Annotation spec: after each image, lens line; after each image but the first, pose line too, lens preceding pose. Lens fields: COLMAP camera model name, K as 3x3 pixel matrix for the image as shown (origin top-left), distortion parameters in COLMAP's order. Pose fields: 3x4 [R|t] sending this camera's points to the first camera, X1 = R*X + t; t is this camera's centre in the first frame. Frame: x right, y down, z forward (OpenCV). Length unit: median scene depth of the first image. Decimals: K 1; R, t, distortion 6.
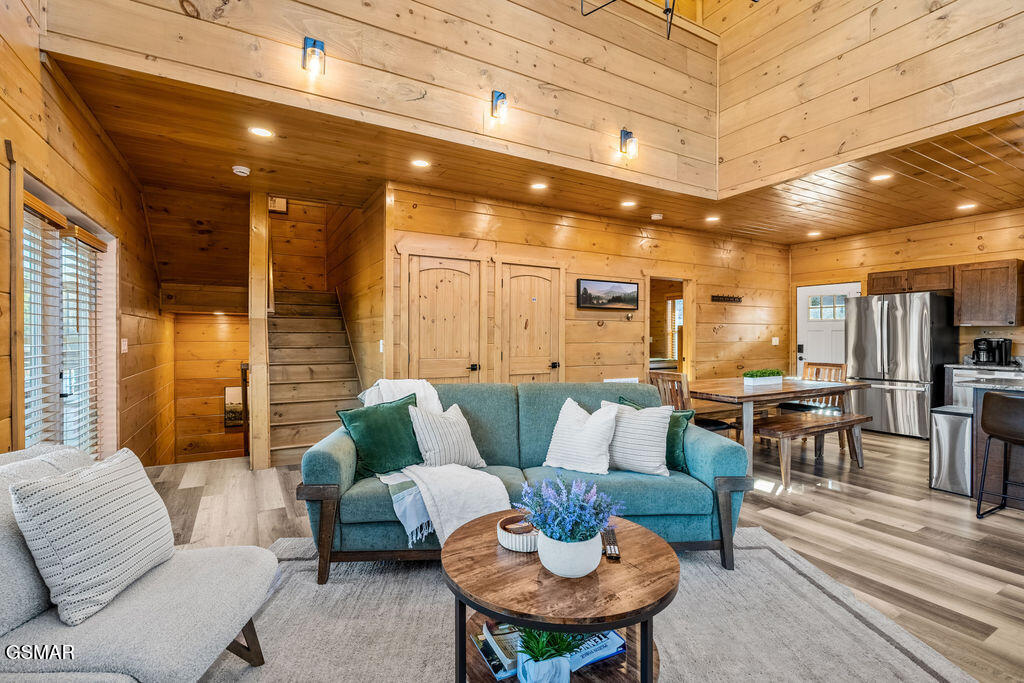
lens RADIAL K [[469.9, 0, 499.4], [0, 469.9, 336.1], [0, 0, 1]] dist [-0.006376, 0.001569]
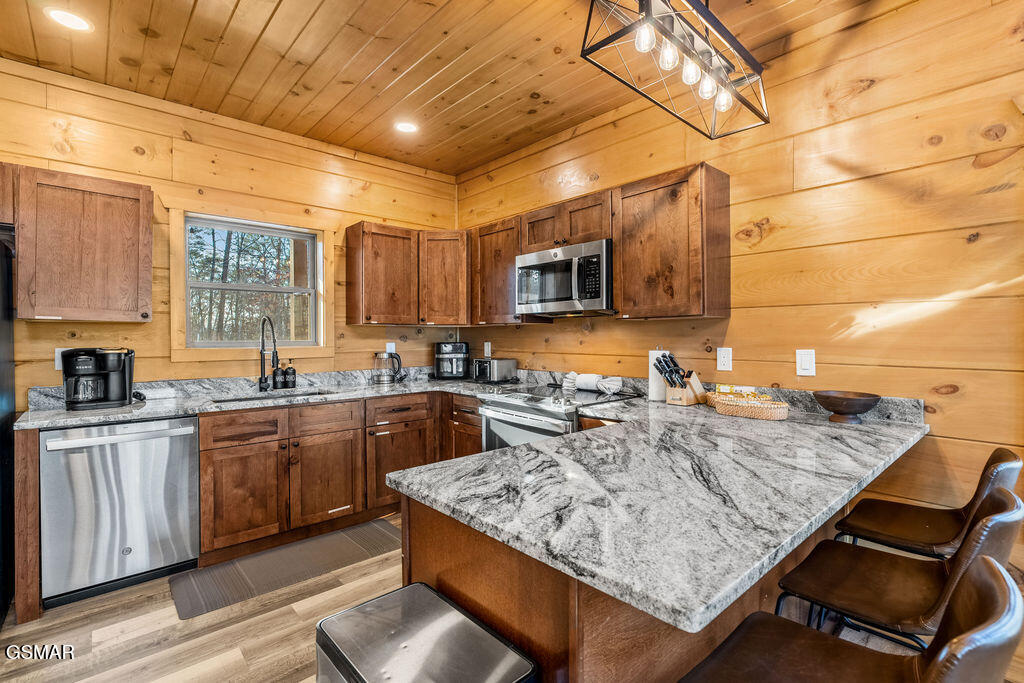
lens RADIAL K [[469.9, 0, 511.9], [0, 469.9, 340.8], [0, 0, 1]] dist [-0.006376, 0.001569]
pose [[-0.215031, -0.012141, 0.976532, 0.490148], [0.005458, 0.999892, 0.013634, -0.006539], [-0.976592, 0.008262, -0.214941, 0.667209]]
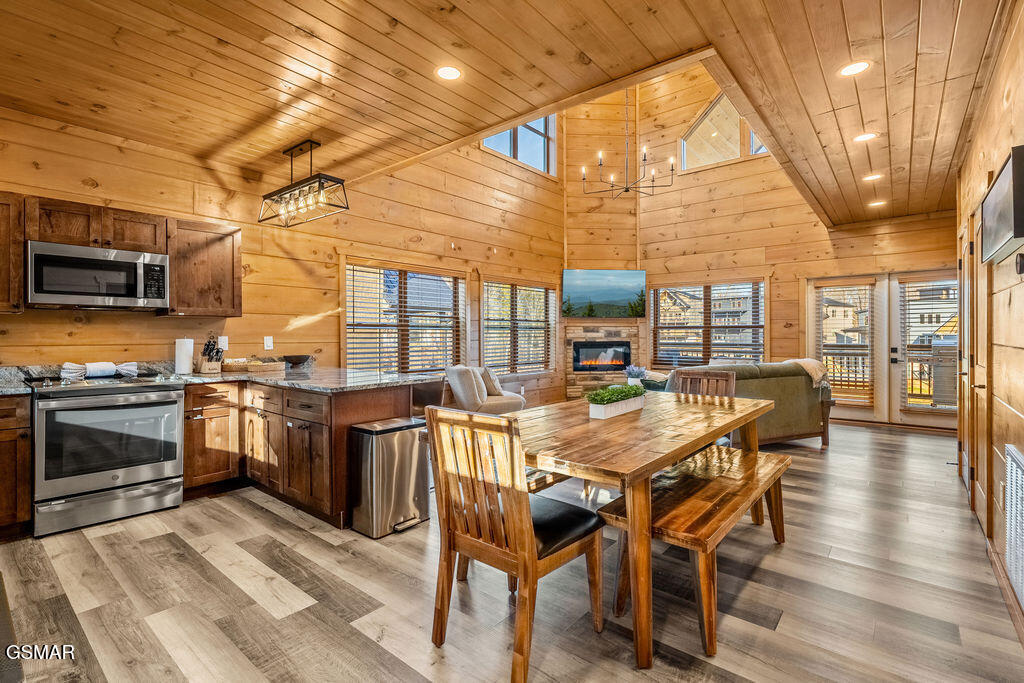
lens RADIAL K [[469.9, 0, 512.4], [0, 469.9, 338.7], [0, 0, 1]] dist [-0.006376, 0.001569]
pose [[-0.932477, 0.002559, -0.361220, 0.719139], [-0.000864, 0.999956, 0.009313, 0.003354], [0.361228, 0.008997, -0.932434, 1.199713]]
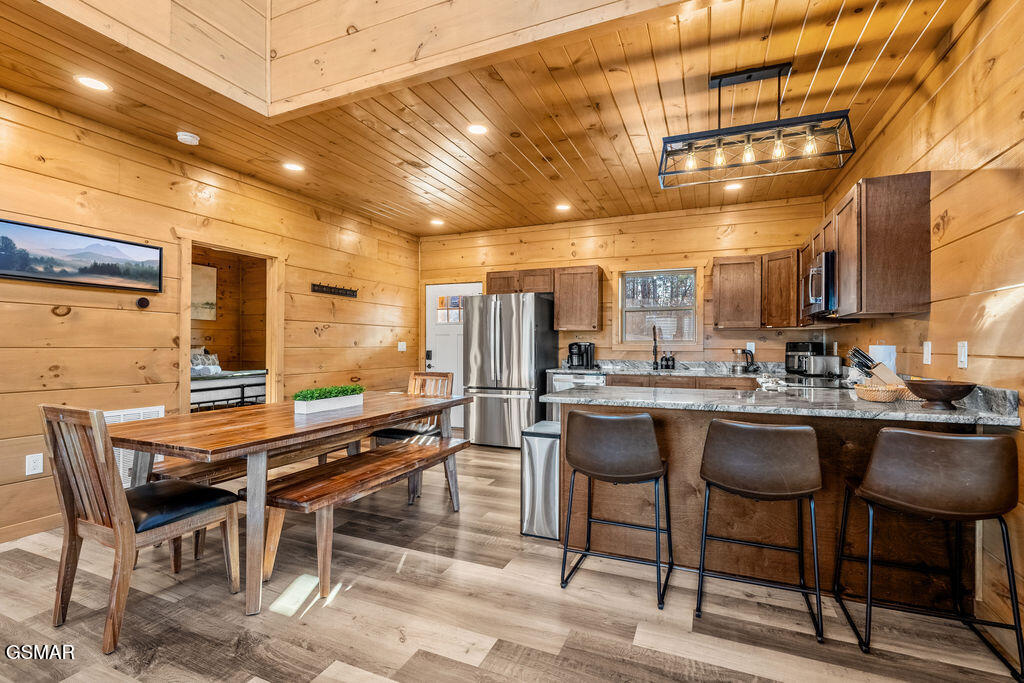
lens RADIAL K [[469.9, 0, 507.1], [0, 469.9, 341.3], [0, 0, 1]] dist [-0.006376, 0.001569]
pose [[0.798289, 0.007355, 0.602230, 0.297150], [-0.001846, 0.999951, -0.009765, 0.011482], [-0.602272, 0.006683, 0.798263, 0.270958]]
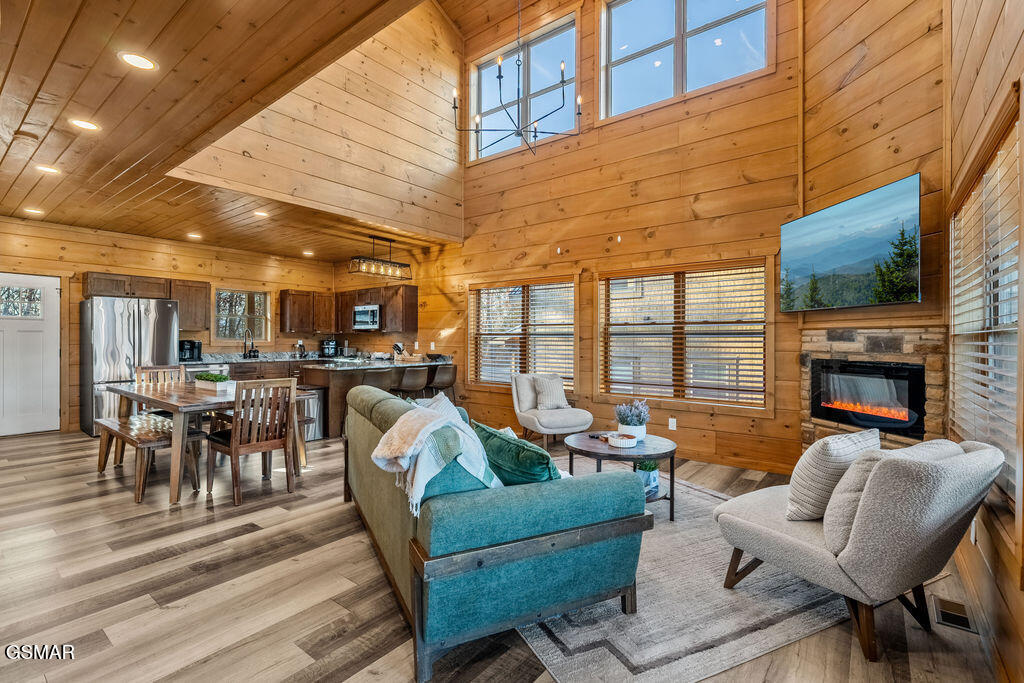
lens RADIAL K [[469.9, 0, 513.3], [0, 469.9, 339.4], [0, 0, 1]] dist [-0.006376, 0.001569]
pose [[-0.385877, -0.003643, 0.922543, -0.459274], [-0.004620, 0.999987, 0.002016, -0.003998], [-0.922539, -0.003484, -0.385889, 0.642647]]
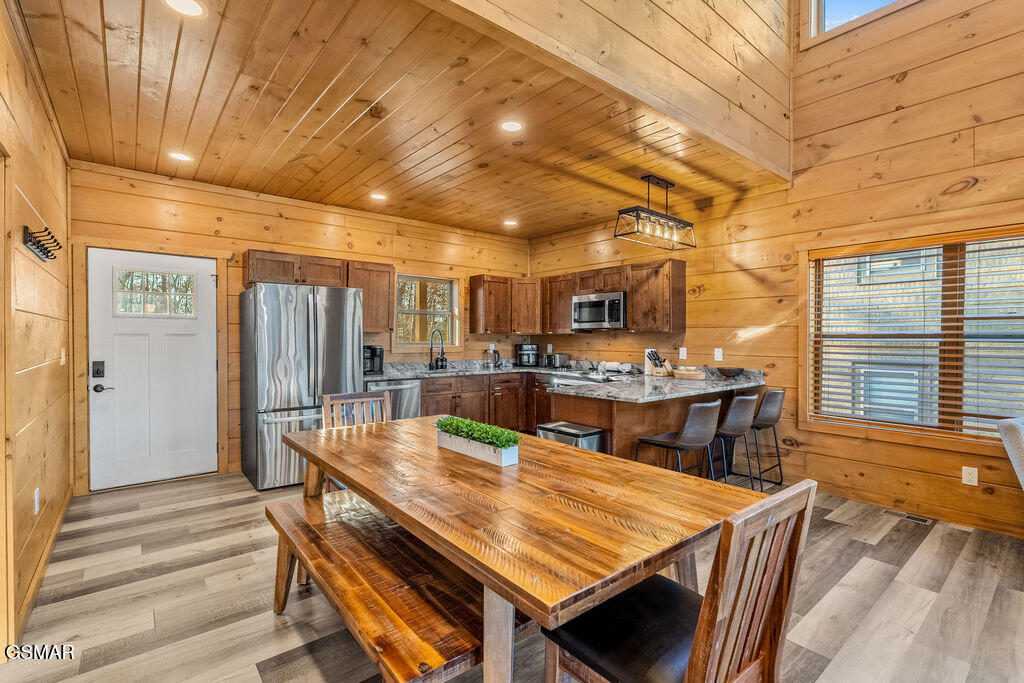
lens RADIAL K [[469.9, 0, 508.9], [0, 469.9, 342.9], [0, 0, 1]] dist [-0.006376, 0.001569]
pose [[-0.171297, -0.012866, 0.985135, 0.080298], [-0.001545, 0.999917, 0.012791, -0.012413], [-0.985218, 0.000669, -0.171303, 0.842875]]
